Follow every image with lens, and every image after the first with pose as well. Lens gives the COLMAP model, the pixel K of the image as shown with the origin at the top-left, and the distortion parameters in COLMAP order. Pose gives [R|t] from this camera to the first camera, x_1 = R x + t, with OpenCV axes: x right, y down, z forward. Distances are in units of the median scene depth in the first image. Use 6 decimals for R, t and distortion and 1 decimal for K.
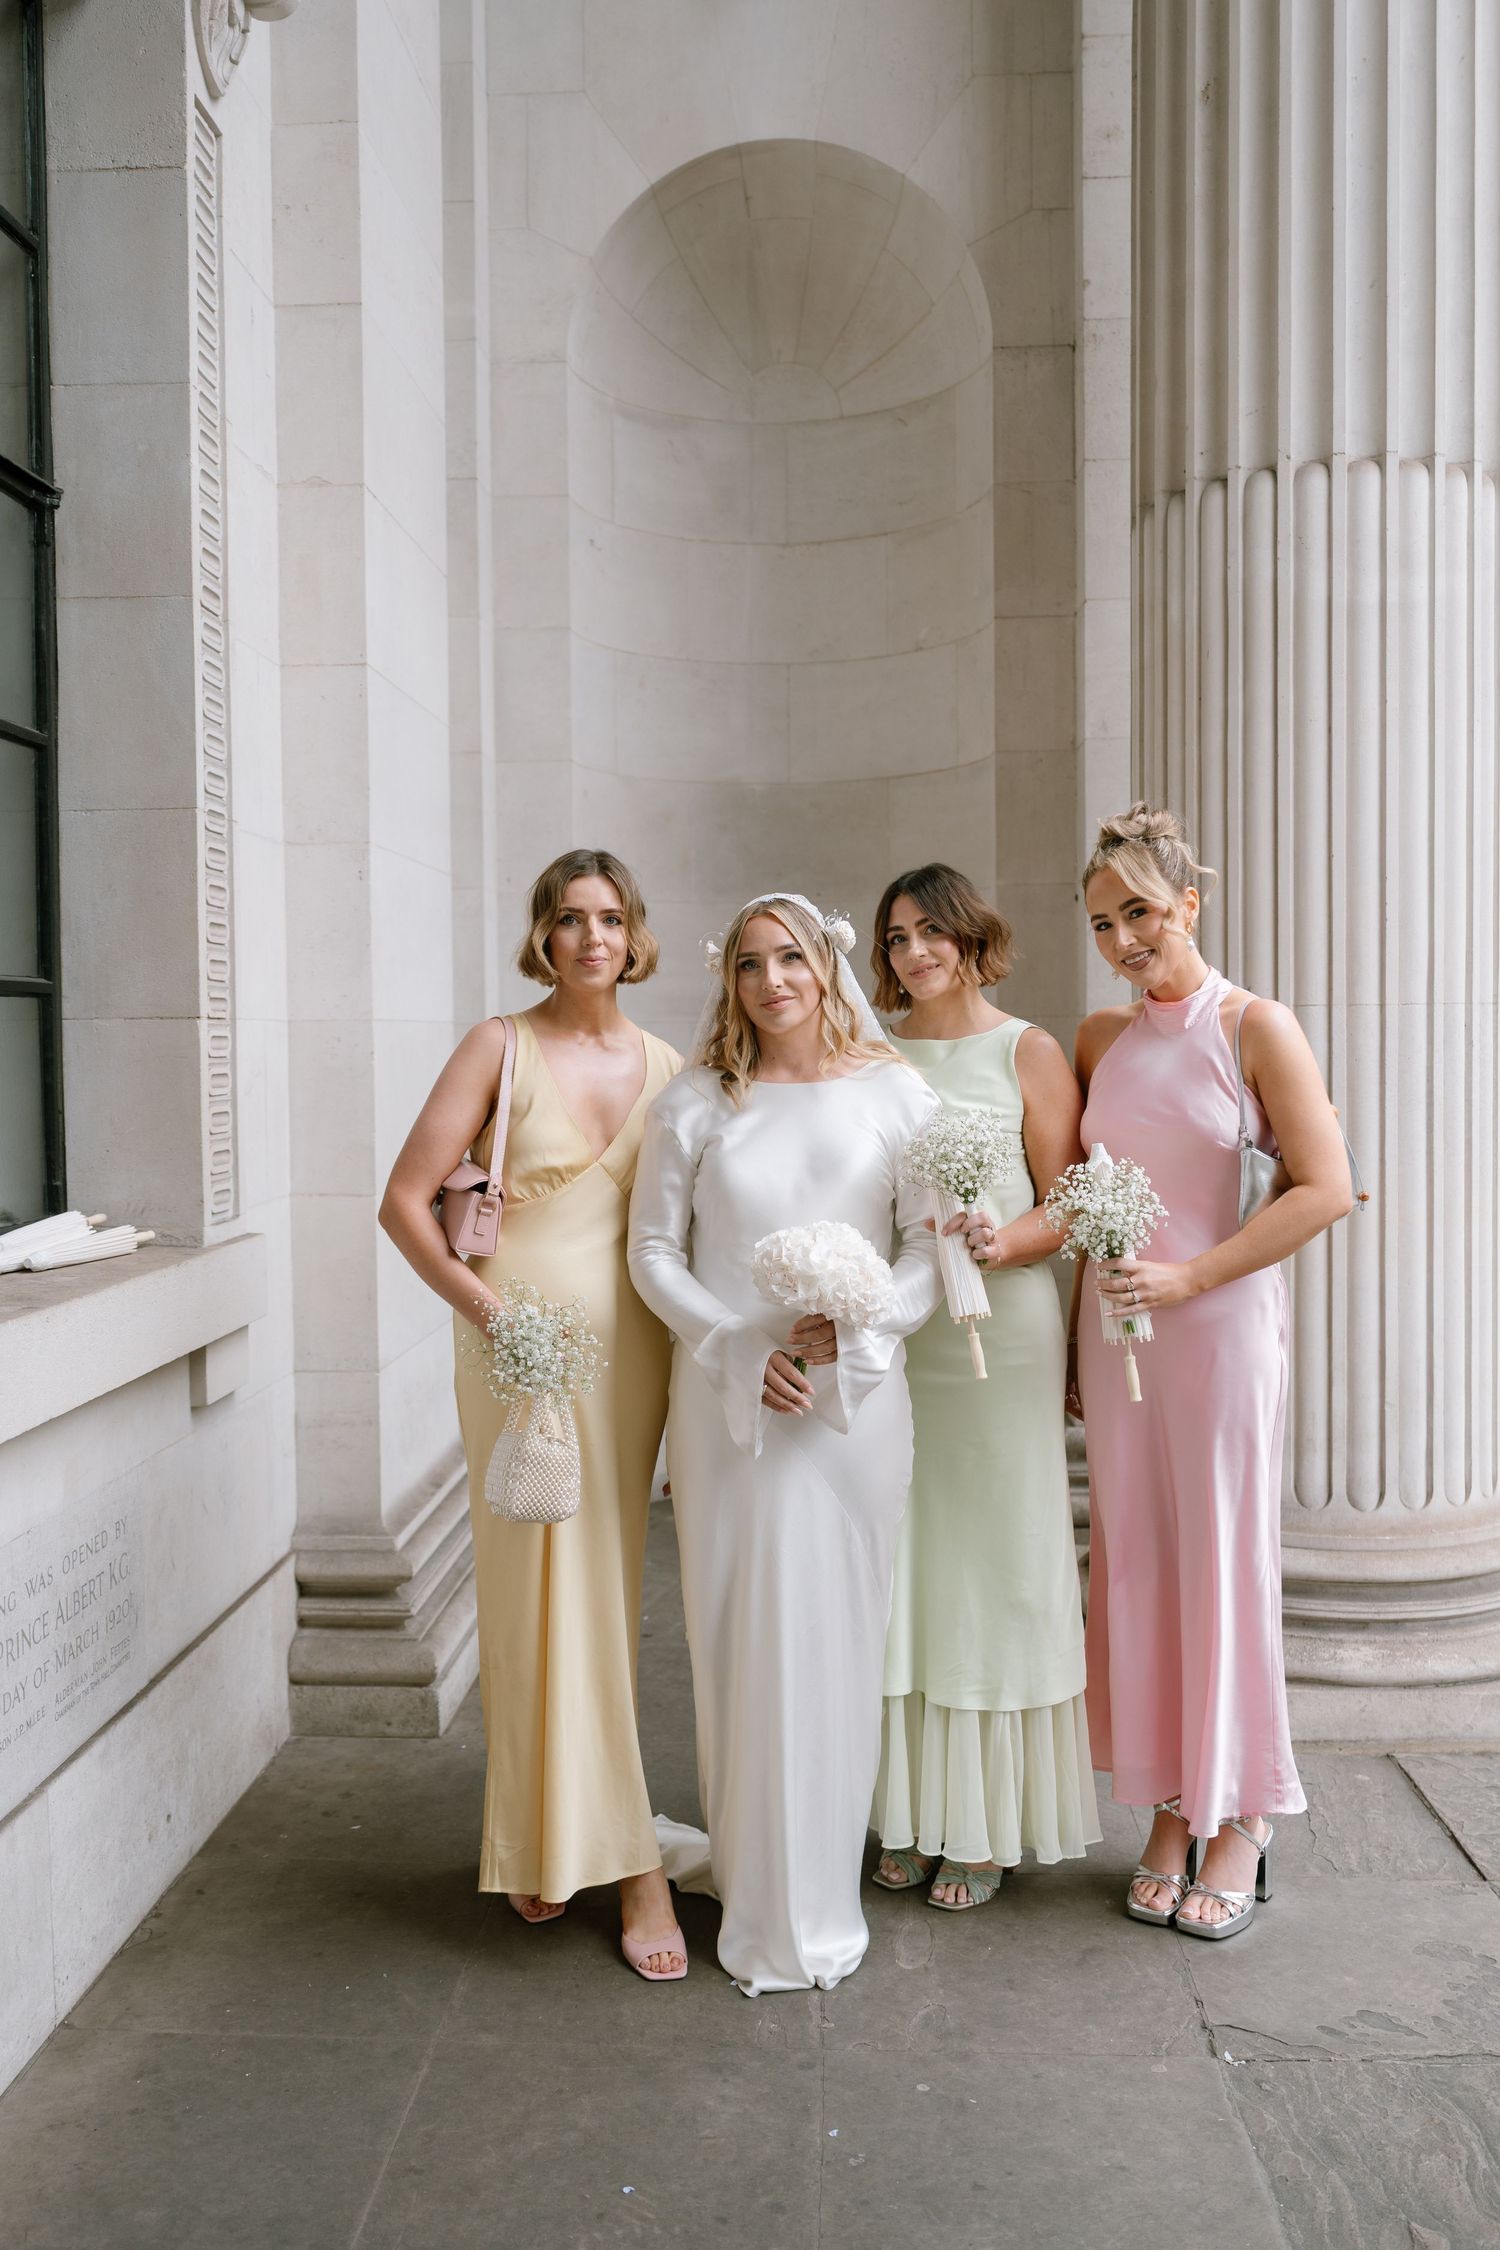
lens RADIAL K [[1881.6, 0, 744.8], [0, 1881.6, 1112.9], [0, 0, 1]] dist [-0.005429, -0.001259]
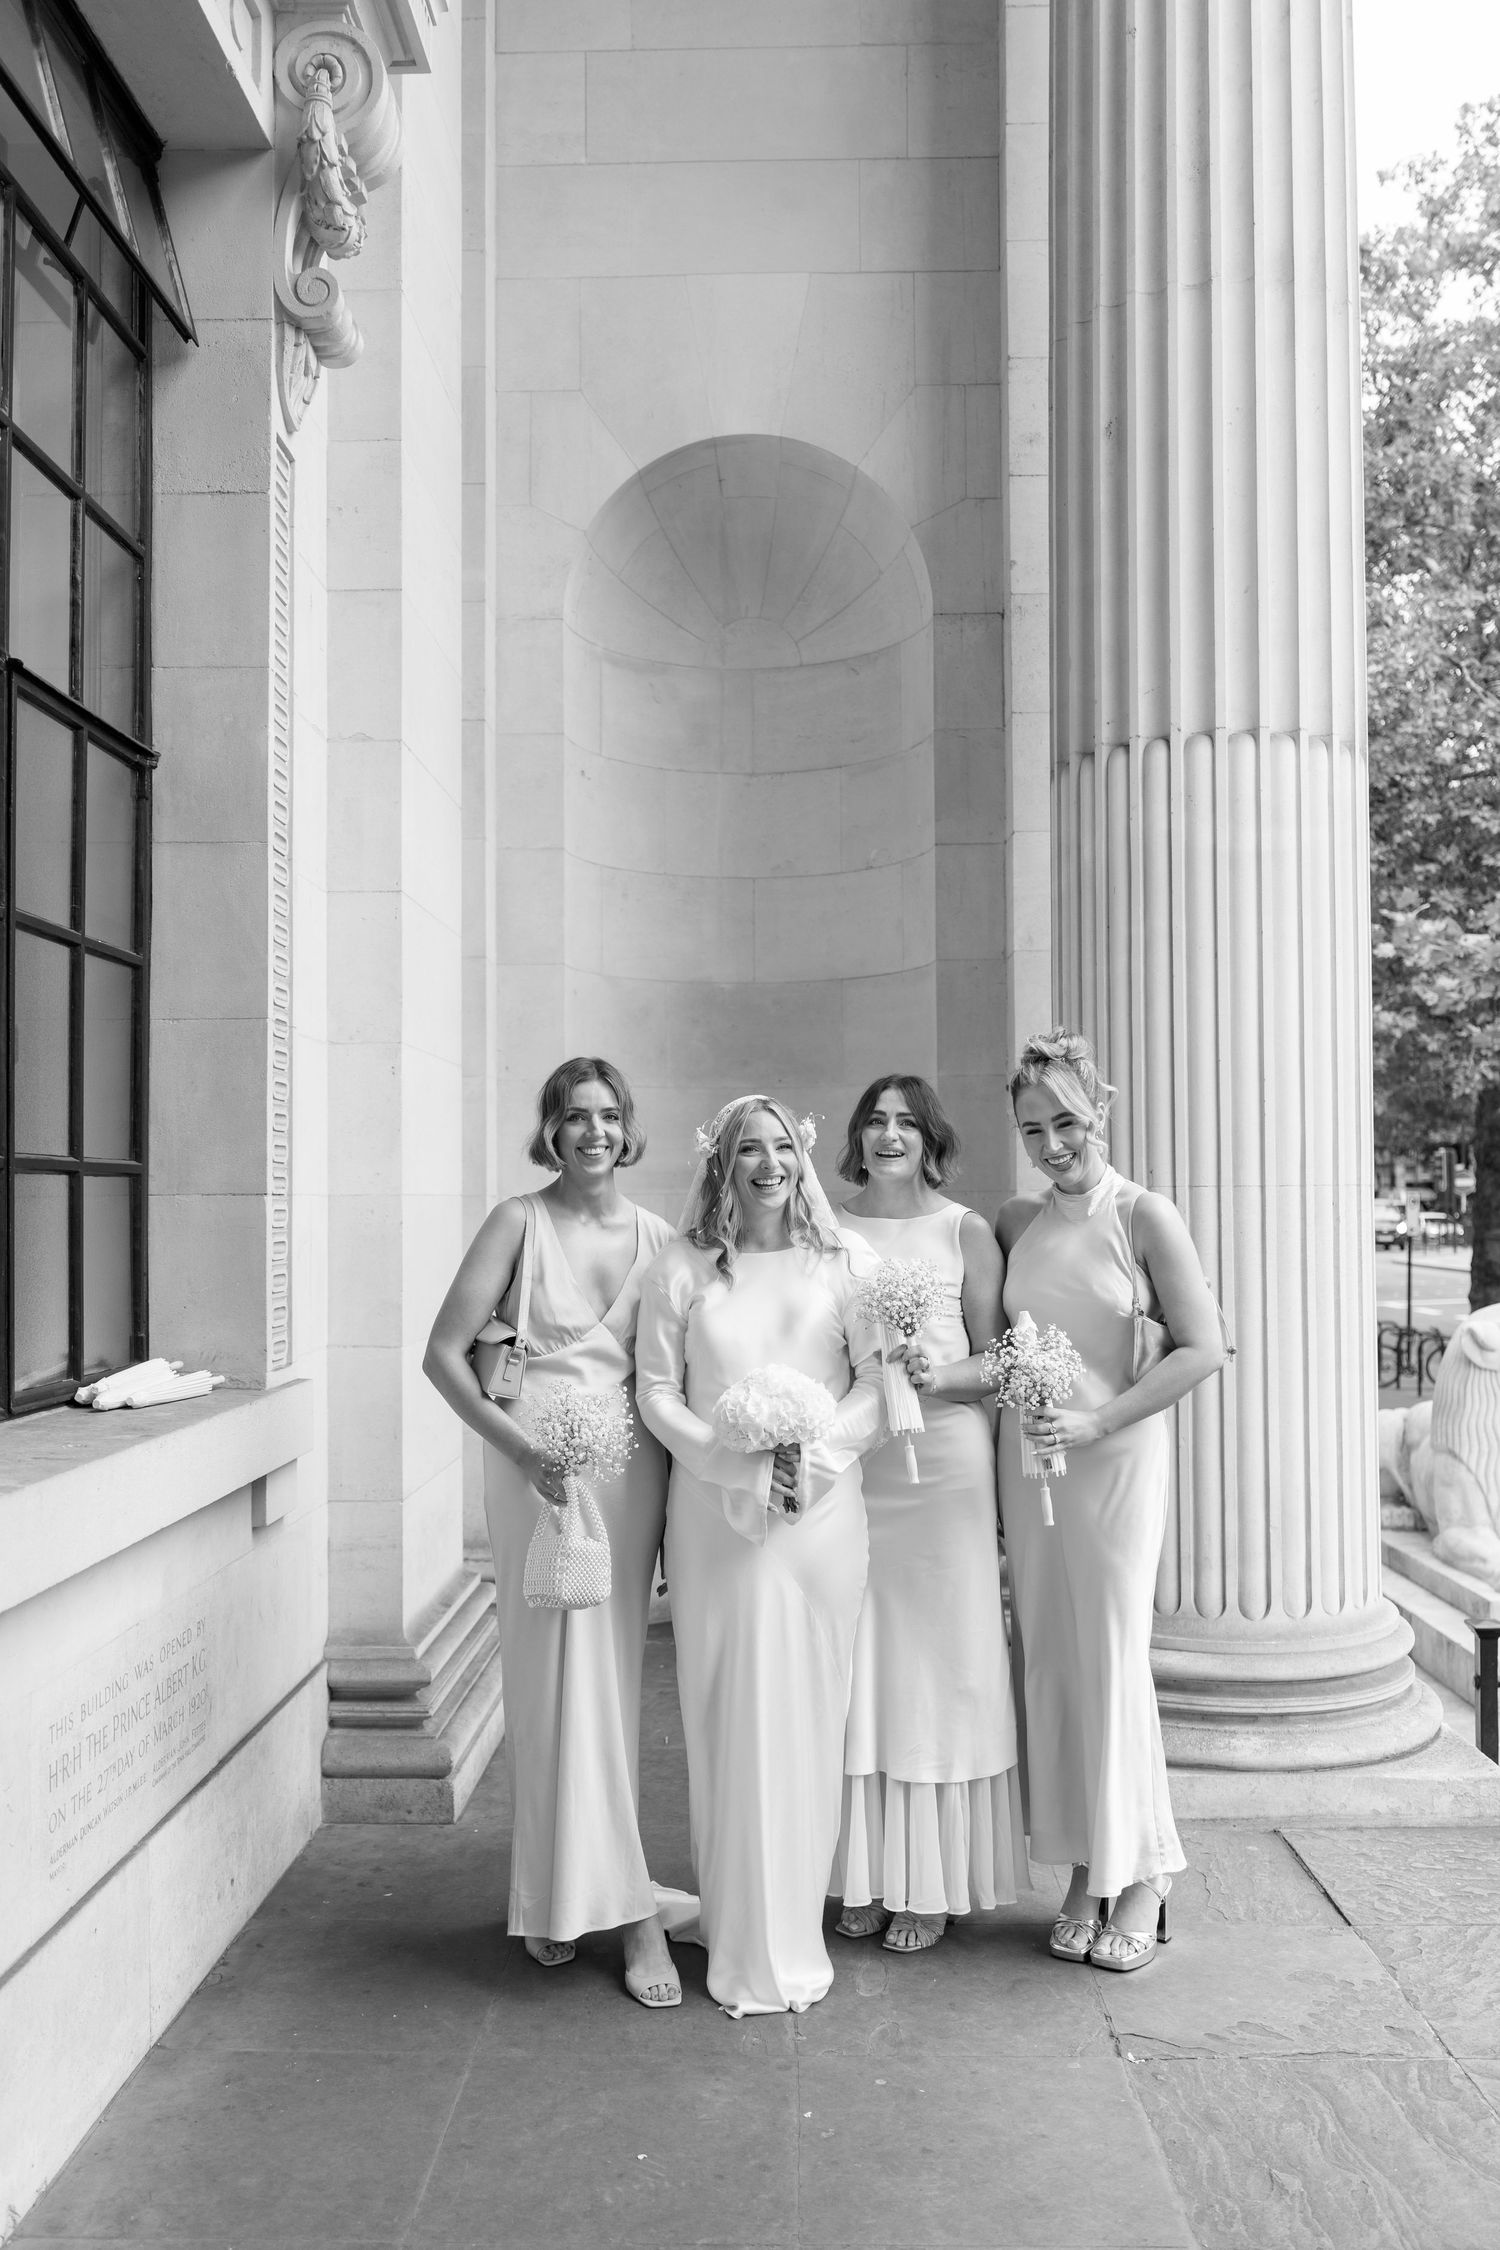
lens RADIAL K [[1856.4, 0, 754.5], [0, 1856.4, 1156.6], [0, 0, 1]] dist [-0.006036, -0.000974]
pose [[0.999400, 0.005225, 0.034239, -0.023157], [-0.003057, 0.998005, -0.063058, -0.001698], [-0.034500, 0.062915, 0.997422, -0.173012]]
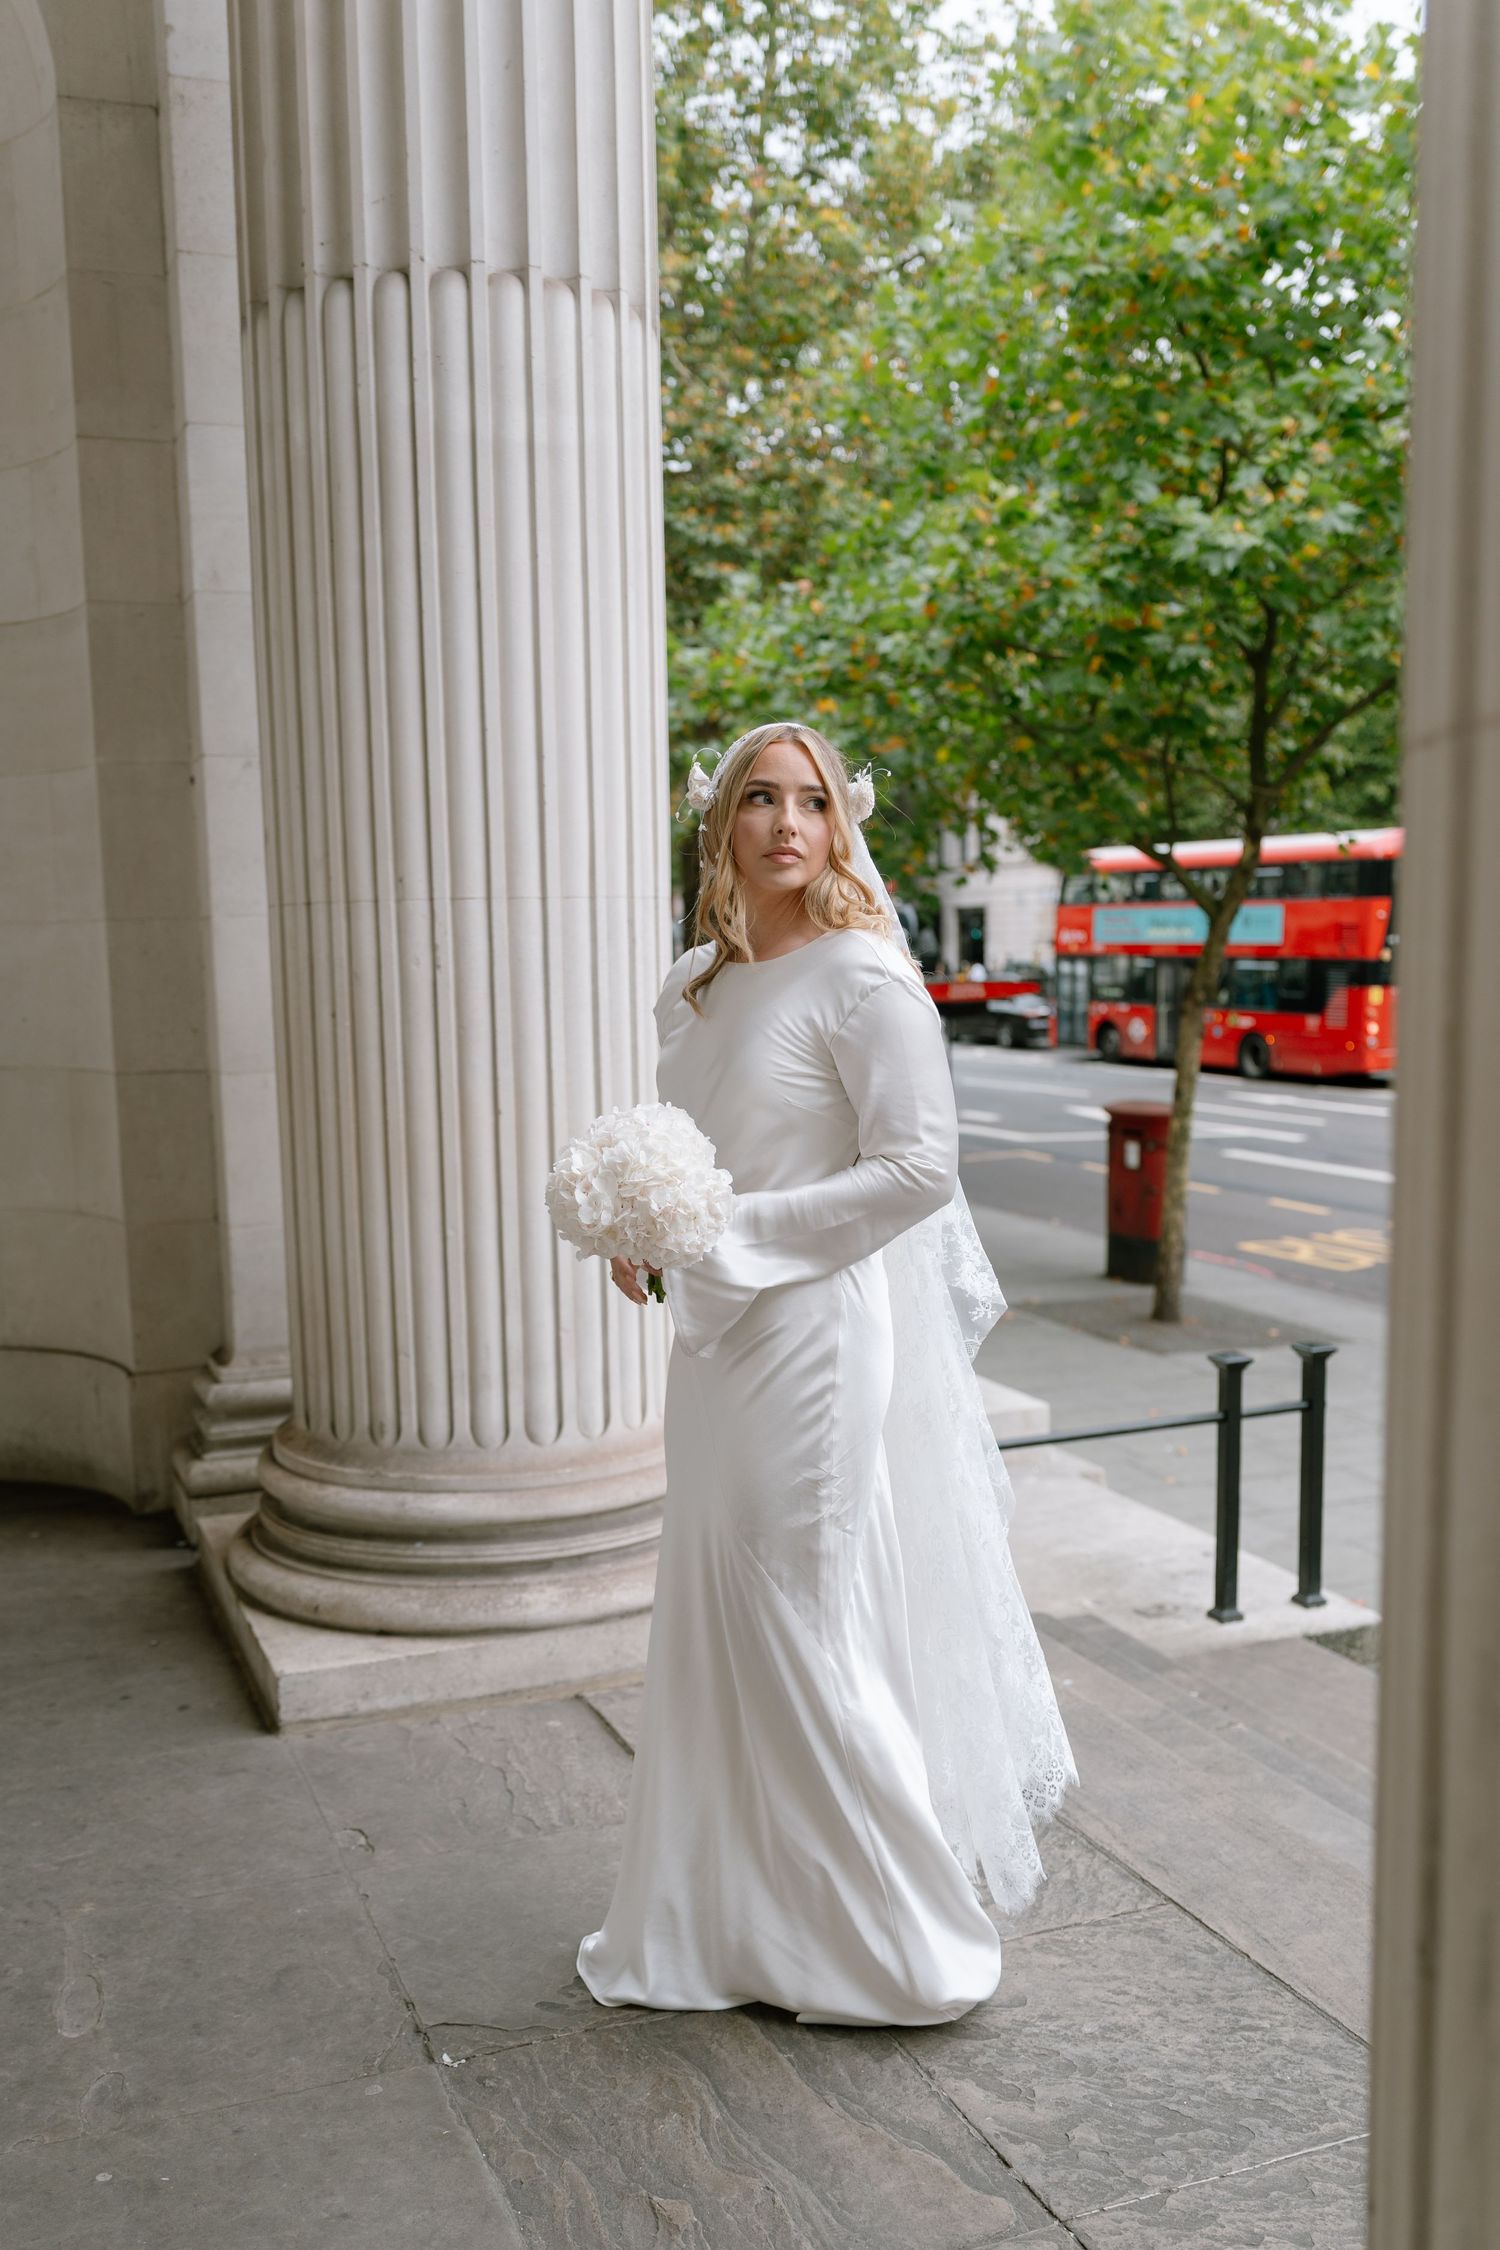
lens RADIAL K [[1991.9, 0, 663.9], [0, 1991.9, 1239.6], [0, 0, 1]] dist [-0.000563, -0.009600]
pose [[0.916548, -0.064727, 0.394653, -0.000149], [0.025534, 0.994273, 0.103771, 0.009555], [-0.399110, -0.085034, 0.912952, 0.088389]]
